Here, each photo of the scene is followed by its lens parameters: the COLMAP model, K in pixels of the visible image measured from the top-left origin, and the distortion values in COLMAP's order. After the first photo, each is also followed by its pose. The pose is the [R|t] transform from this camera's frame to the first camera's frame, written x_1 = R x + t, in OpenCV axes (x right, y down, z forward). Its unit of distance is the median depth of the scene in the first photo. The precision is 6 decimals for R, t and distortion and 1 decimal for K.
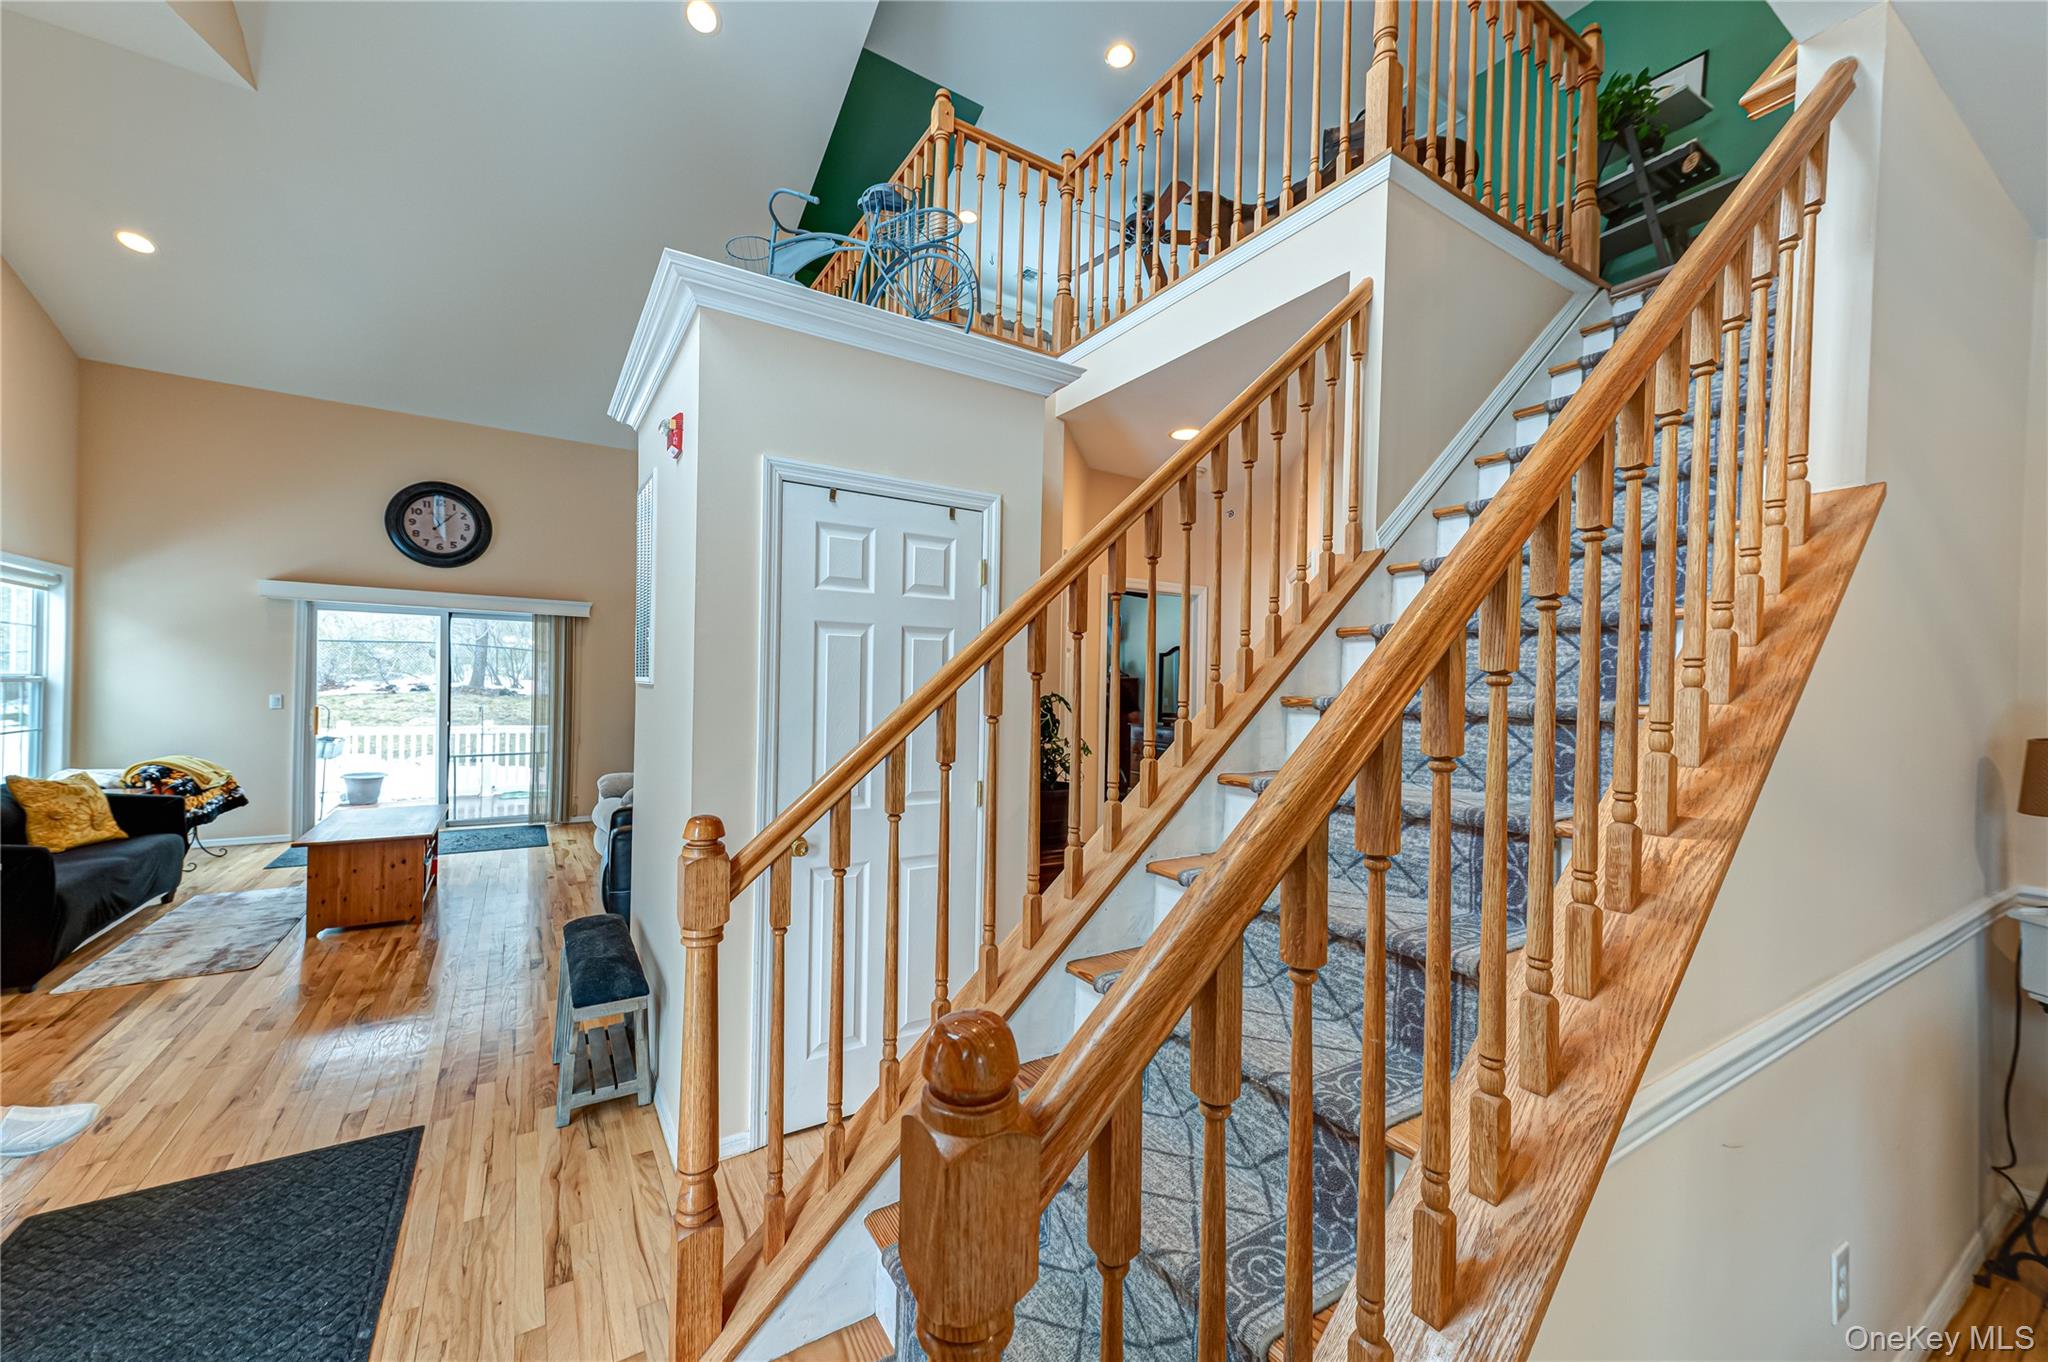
lens RADIAL K [[792.7, 0, 1031.2], [0, 792.7, 685.9], [0, 0, 1]] dist [0.013895, -0.000065]
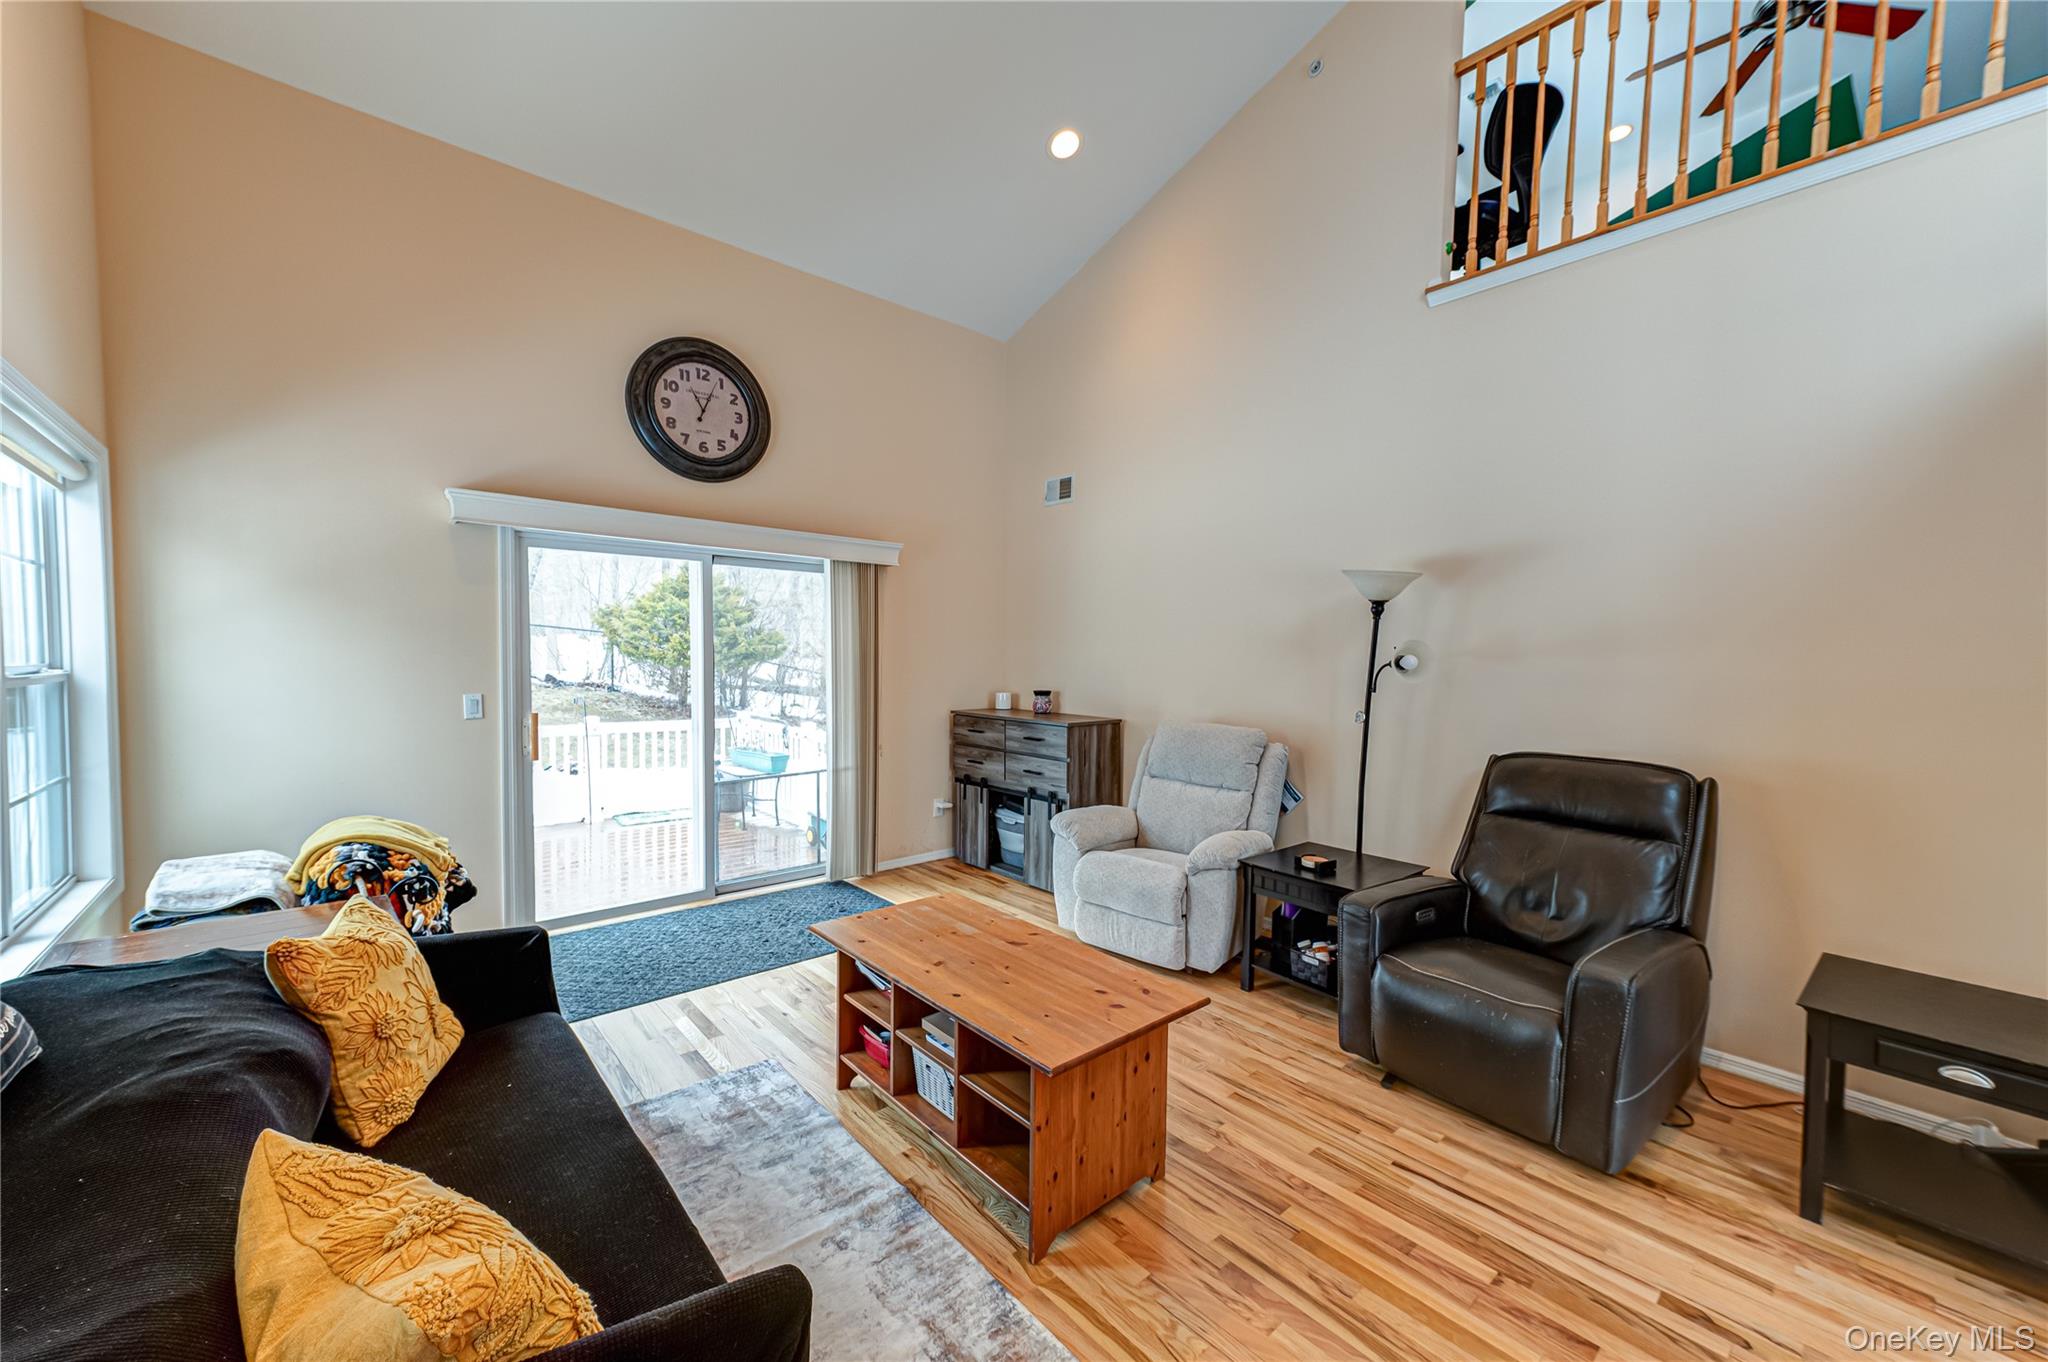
lens RADIAL K [[792.7, 0, 1031.2], [0, 792.7, 685.9], [0, 0, 1]] dist [0.013895, -0.000065]
pose [[0.989255, -0.015020, 0.145430, -0.617405], [0.009533, 0.999219, 0.038351, -0.012502], [-0.145892, -0.036552, 0.988625, 0.373033]]
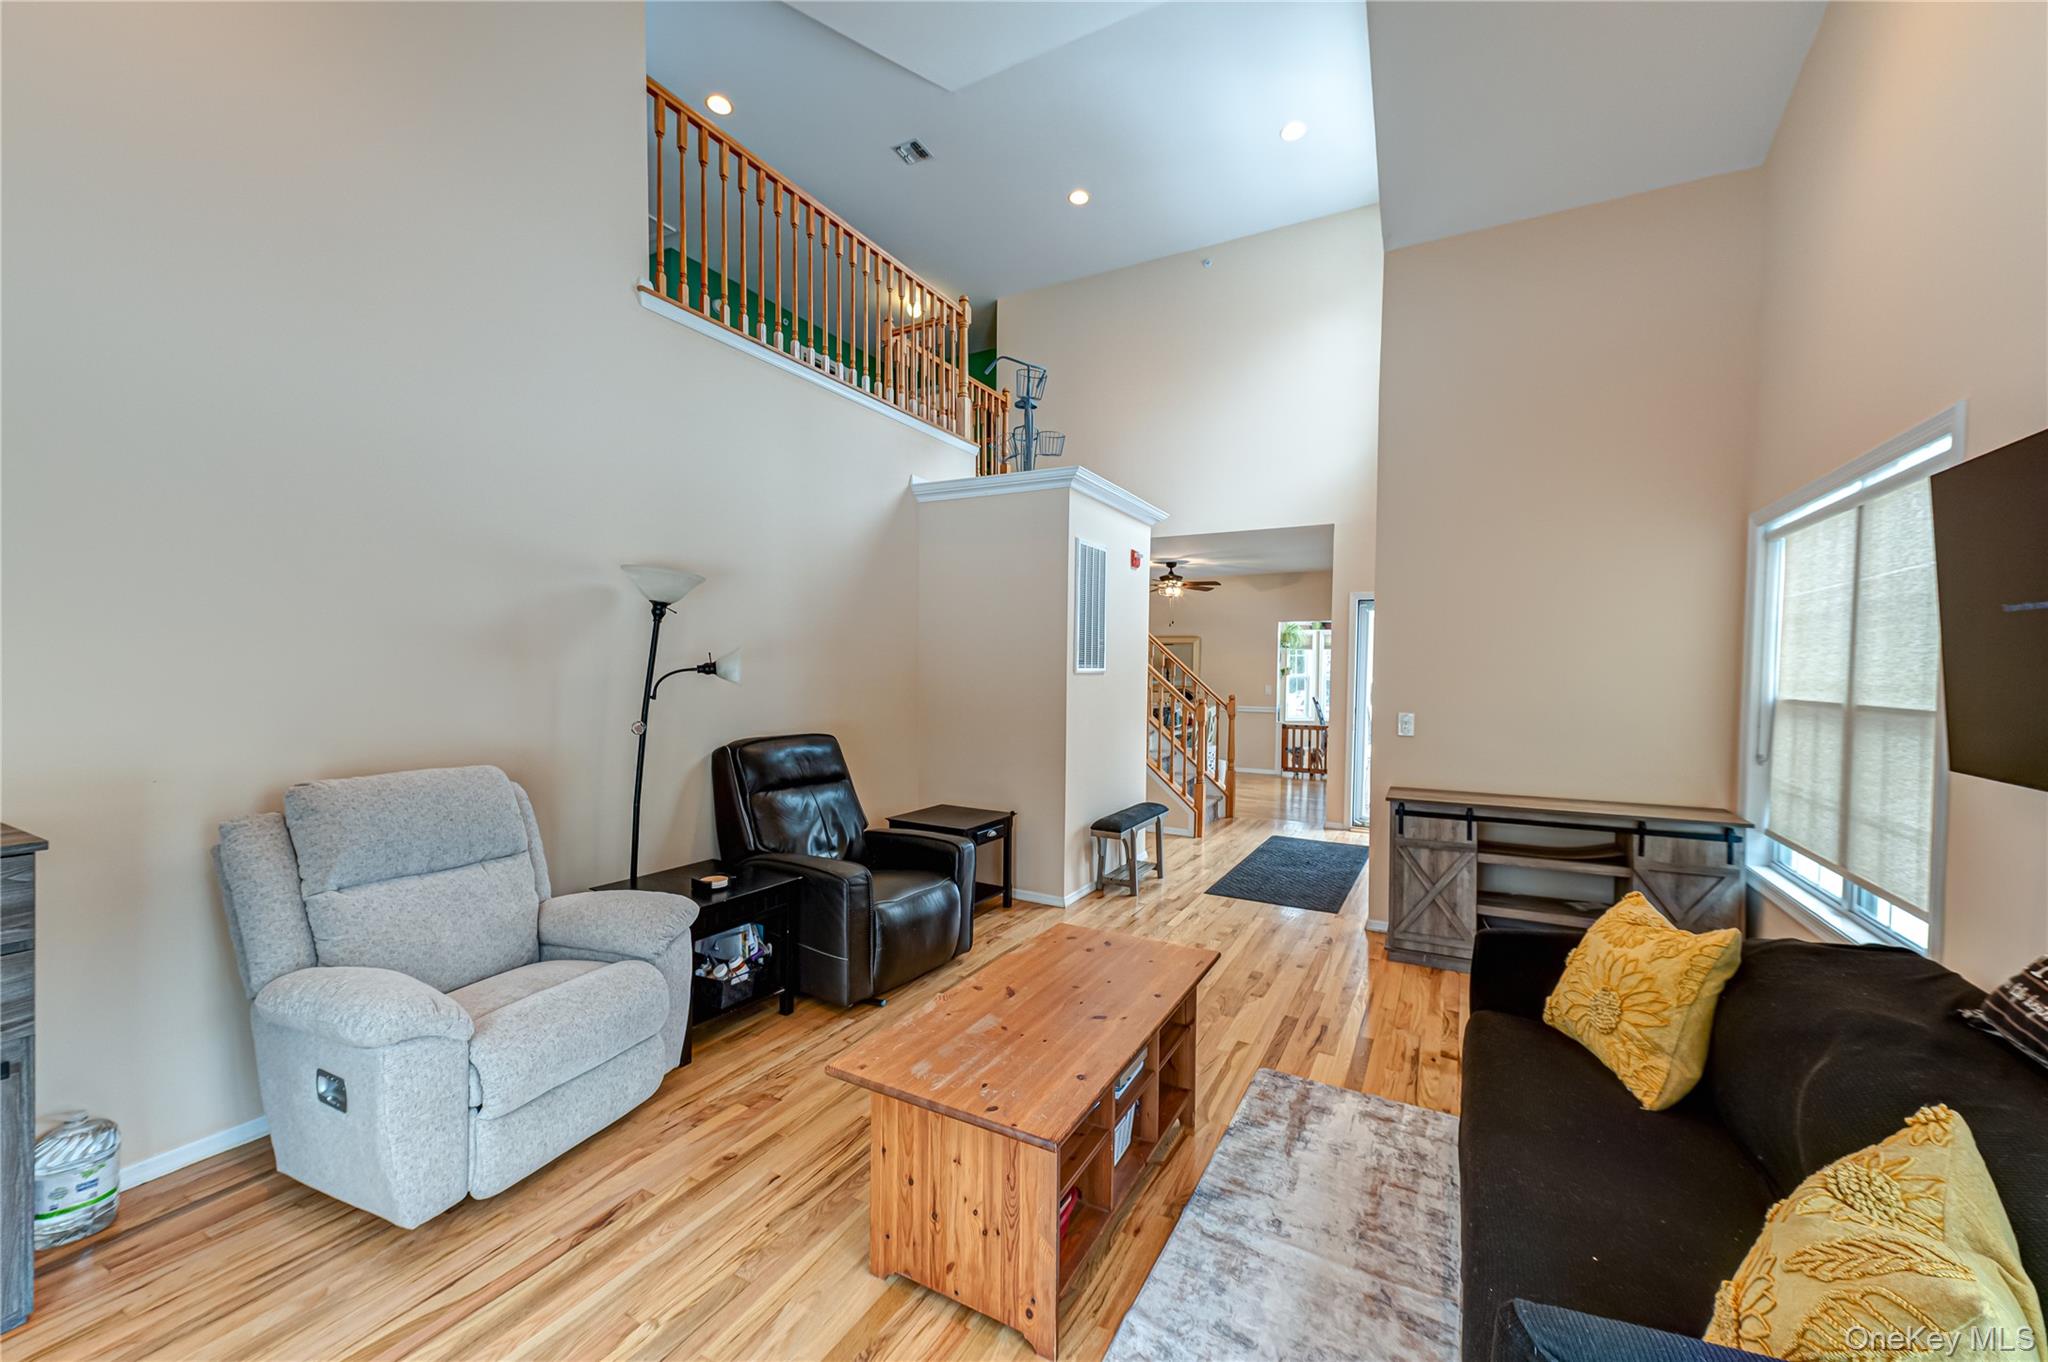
lens RADIAL K [[792.7, 0, 1031.2], [0, 792.7, 685.9], [0, 0, 1]] dist [0.013895, -0.000065]
pose [[-0.480036, -0.047347, 0.875970, -0.857020], [-0.015172, 0.998841, 0.045674, -0.020108], [-0.877117, 0.008635, -0.480198, 0.881890]]
